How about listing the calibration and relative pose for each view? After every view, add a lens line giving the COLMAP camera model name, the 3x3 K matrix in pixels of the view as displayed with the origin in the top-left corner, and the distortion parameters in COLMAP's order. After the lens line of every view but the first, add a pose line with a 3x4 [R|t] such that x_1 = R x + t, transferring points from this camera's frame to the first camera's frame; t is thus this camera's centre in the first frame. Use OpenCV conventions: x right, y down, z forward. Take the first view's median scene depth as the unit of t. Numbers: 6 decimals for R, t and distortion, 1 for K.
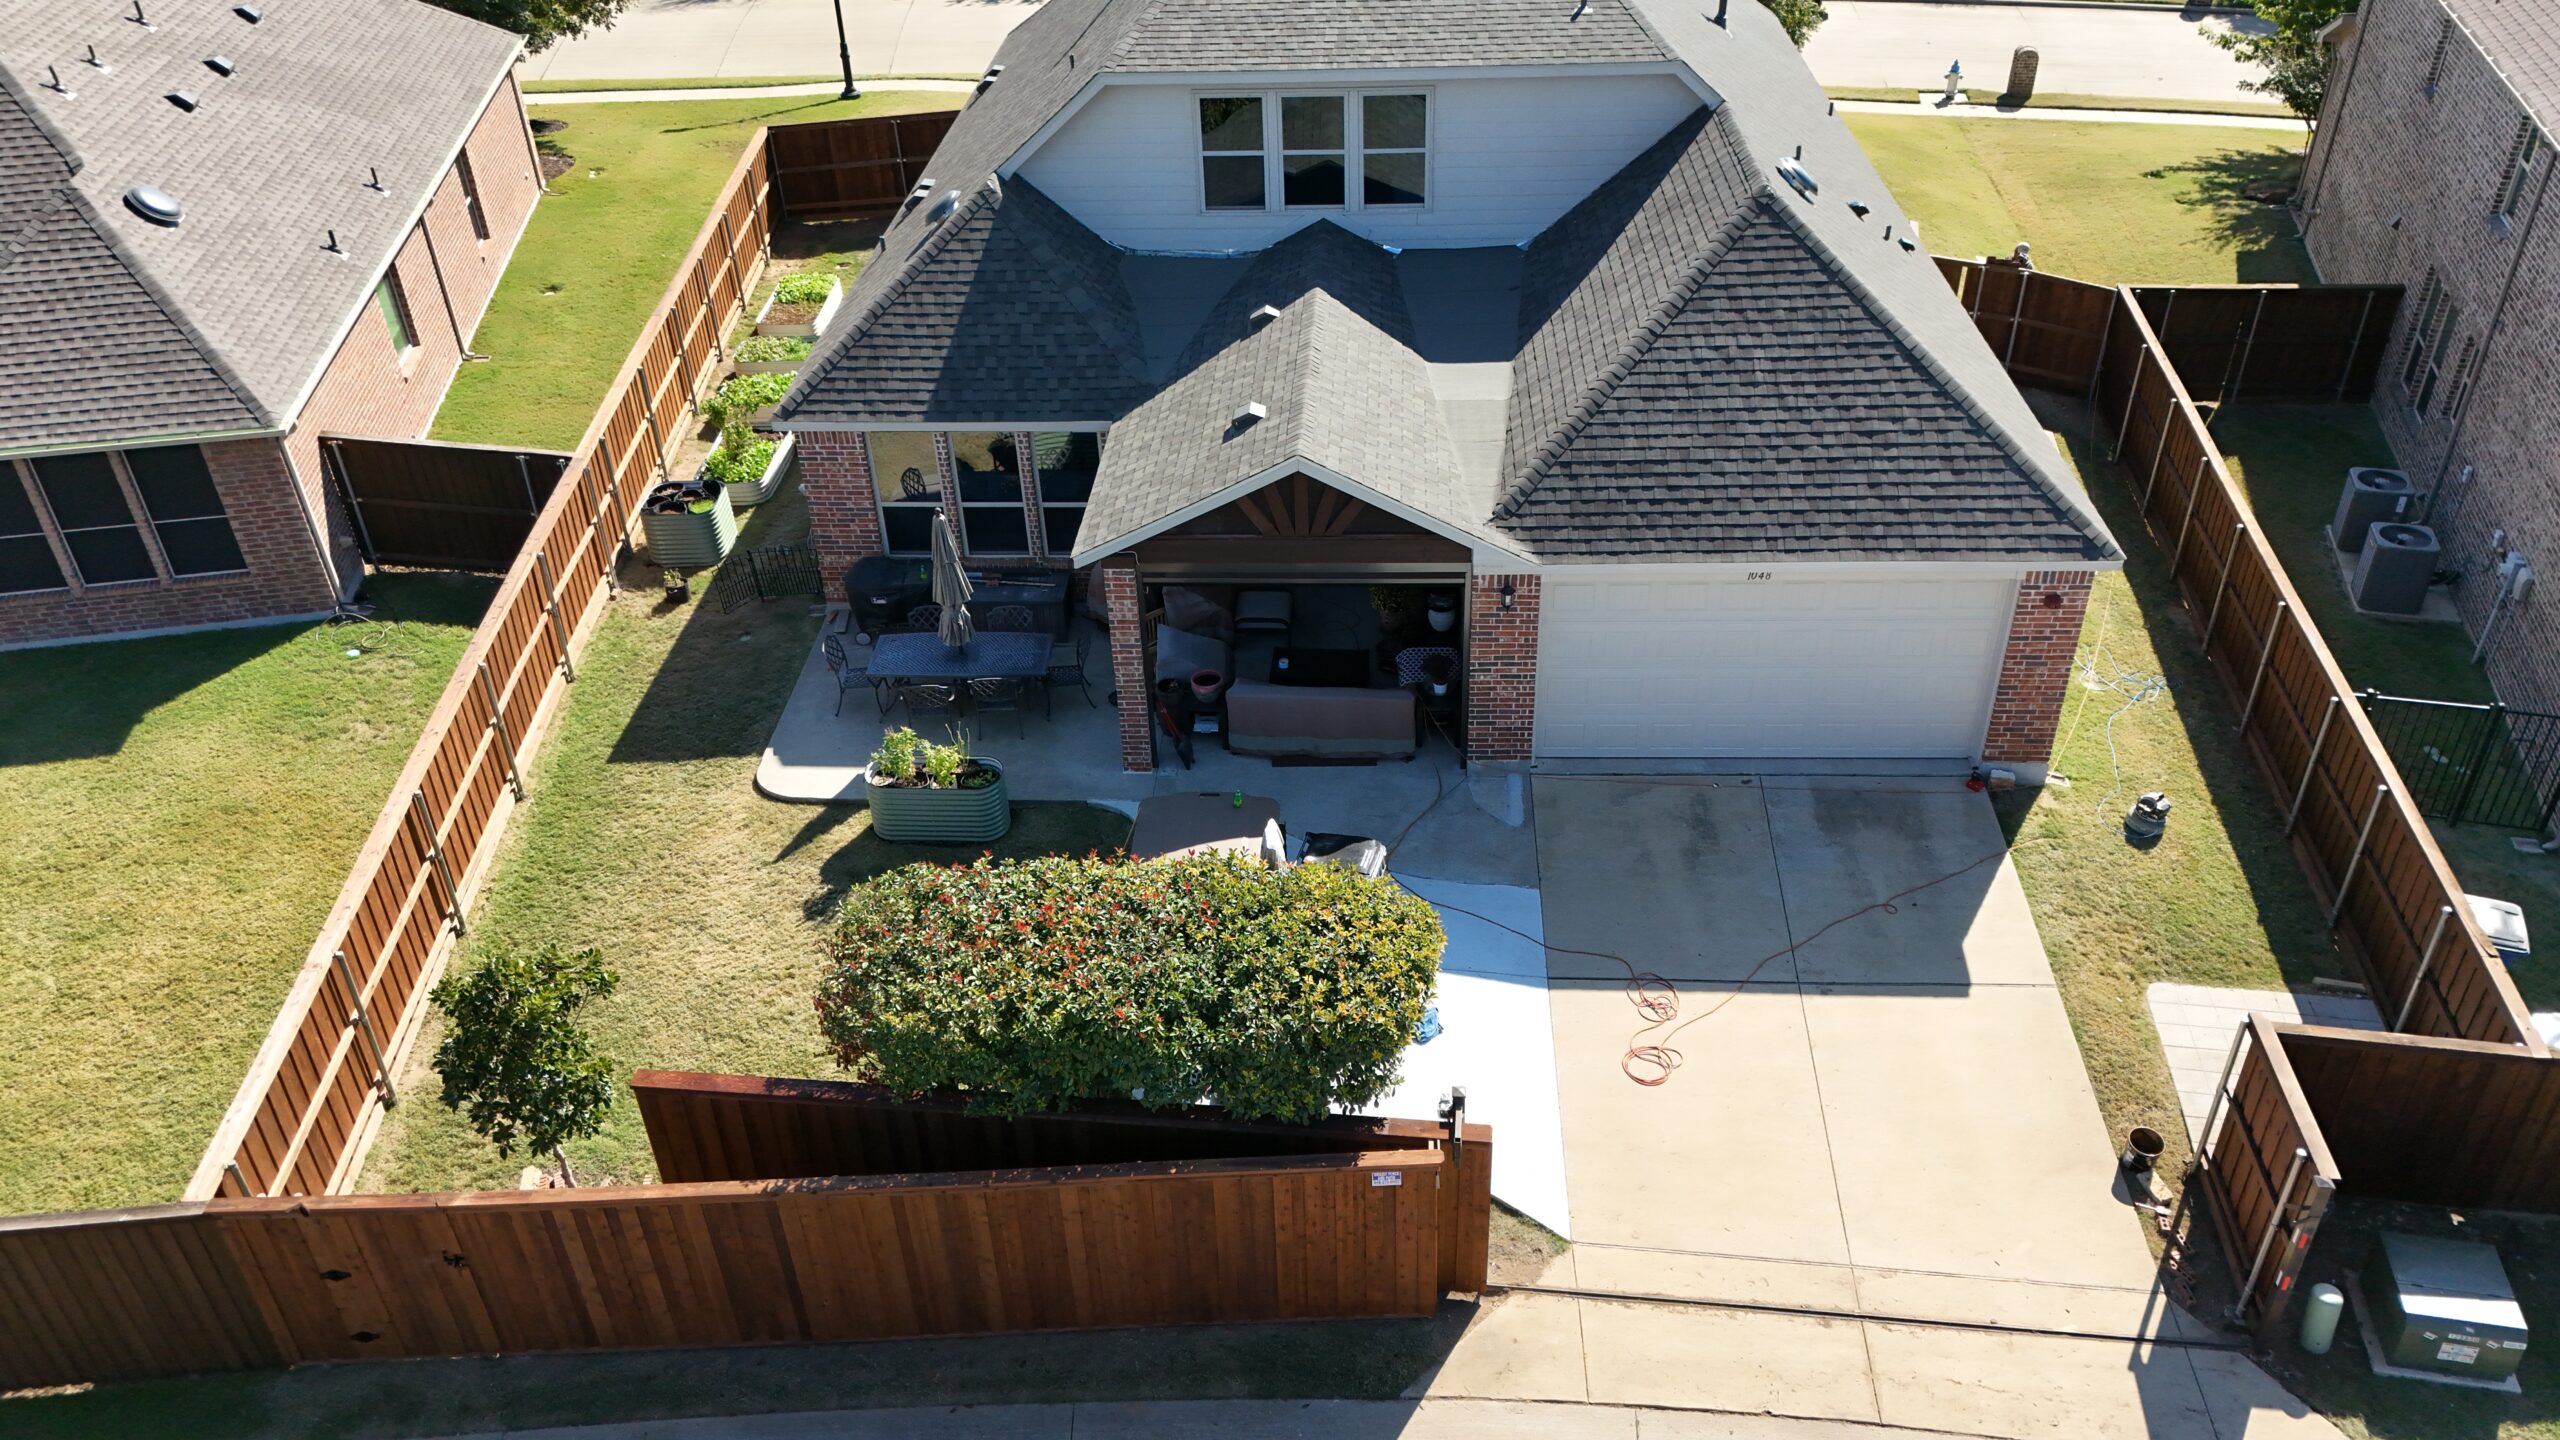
lens RADIAL K [[1884.2, 0, 1289.3], [0, 1884.2, 724.9], [0, 0, 1]] dist [0.070800, -0.064927]
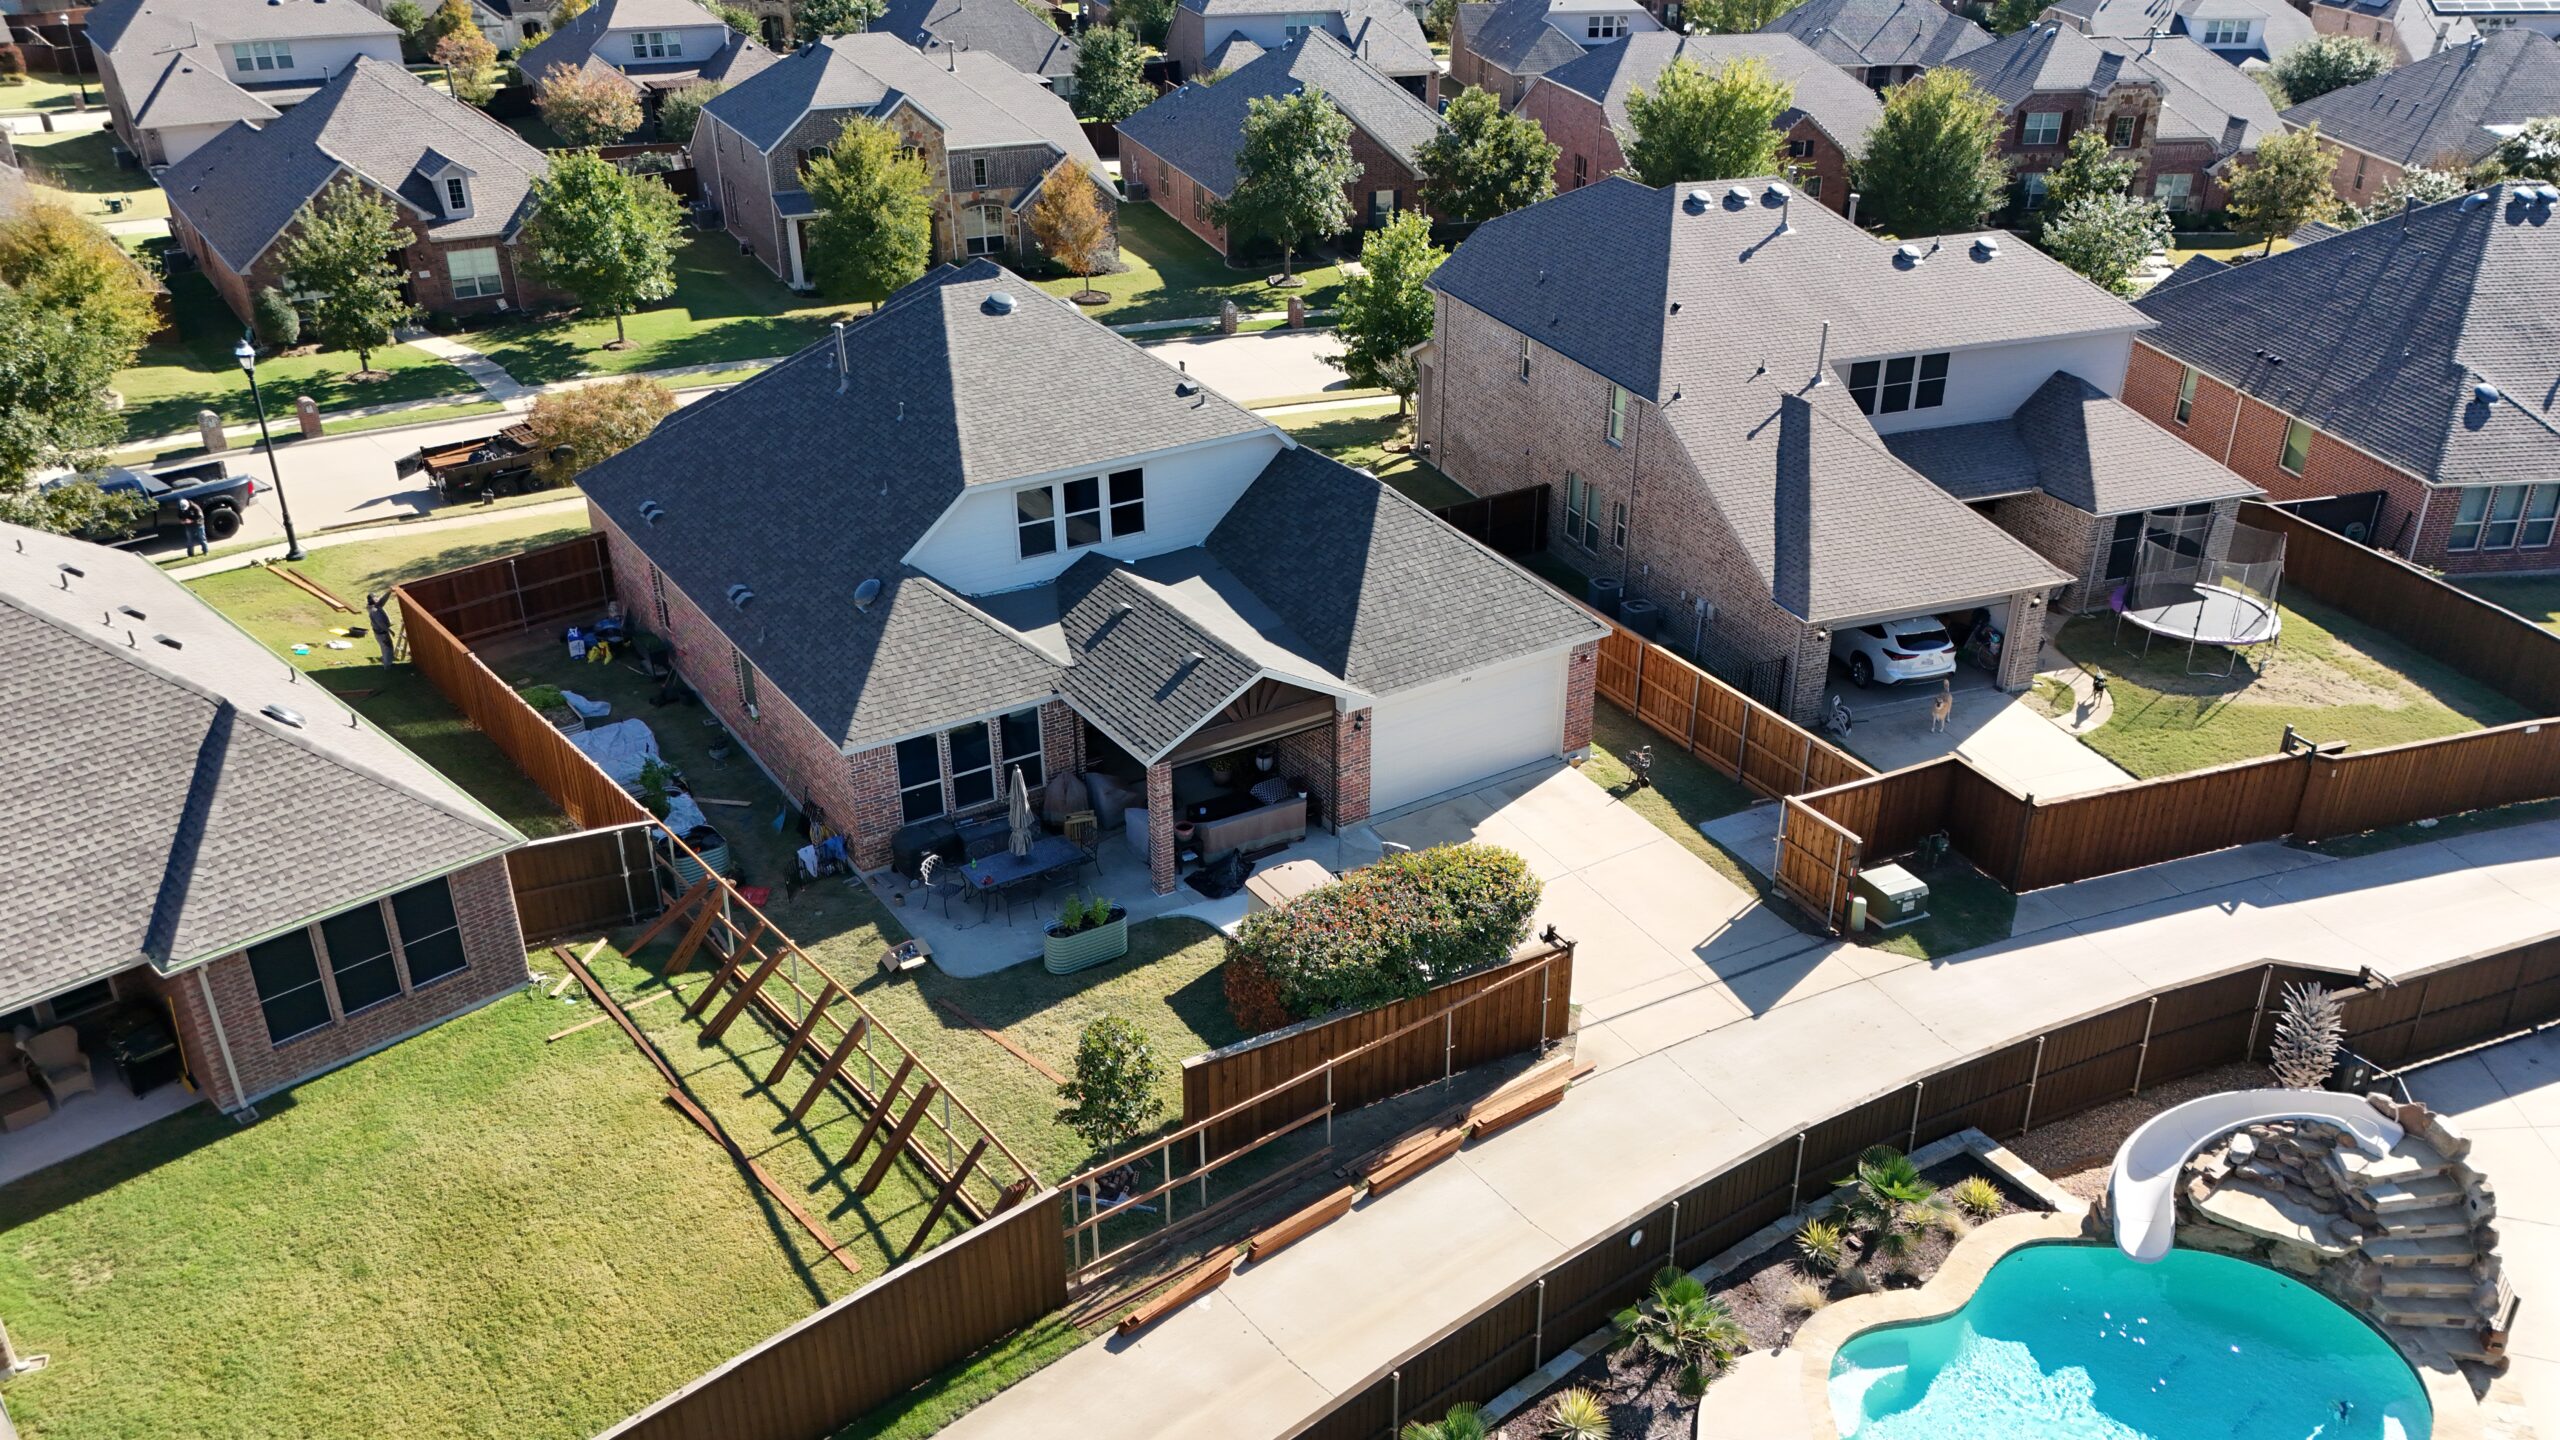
lens RADIAL K [[1884.2, 0, 1289.3], [0, 1884.2, 724.9], [0, 0, 1]] dist [0.070800, -0.064927]
pose [[0.811985, -0.238269, 0.532830, -0.762226], [0.315193, 0.947332, -0.056701, 0.012314], [-0.491257, 0.213985, 0.844320, -0.402072]]
